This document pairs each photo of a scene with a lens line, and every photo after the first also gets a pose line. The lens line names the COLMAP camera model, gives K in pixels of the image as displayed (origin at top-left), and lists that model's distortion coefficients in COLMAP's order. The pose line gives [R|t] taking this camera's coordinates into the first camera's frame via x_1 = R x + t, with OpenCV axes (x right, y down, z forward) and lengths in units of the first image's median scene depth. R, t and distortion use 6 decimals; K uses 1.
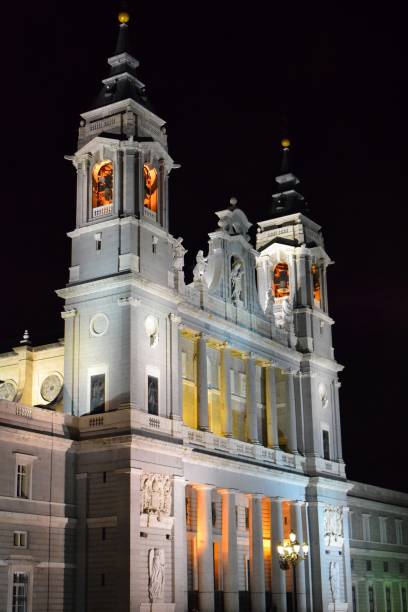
lens RADIAL K [[1000.1, 0, 204.0], [0, 1000.1, 306.0], [0, 0, 1]] dist [-0.058630, -0.011247]
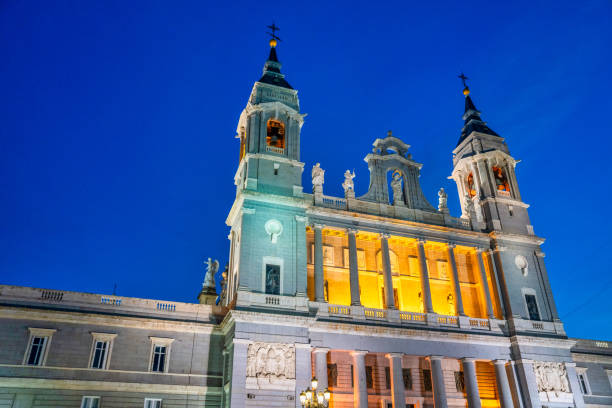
lens RADIAL K [[498.4, 0, 305.2], [0, 498.4, 187.9], [0, 0, 1]] dist [-0.069322, 0.089519]
pose [[0.786078, -0.298302, -0.541384, 0.274580], [0.174611, 0.947336, -0.268450, 0.121385], [0.592952, 0.116491, 0.796767, 0.406214]]
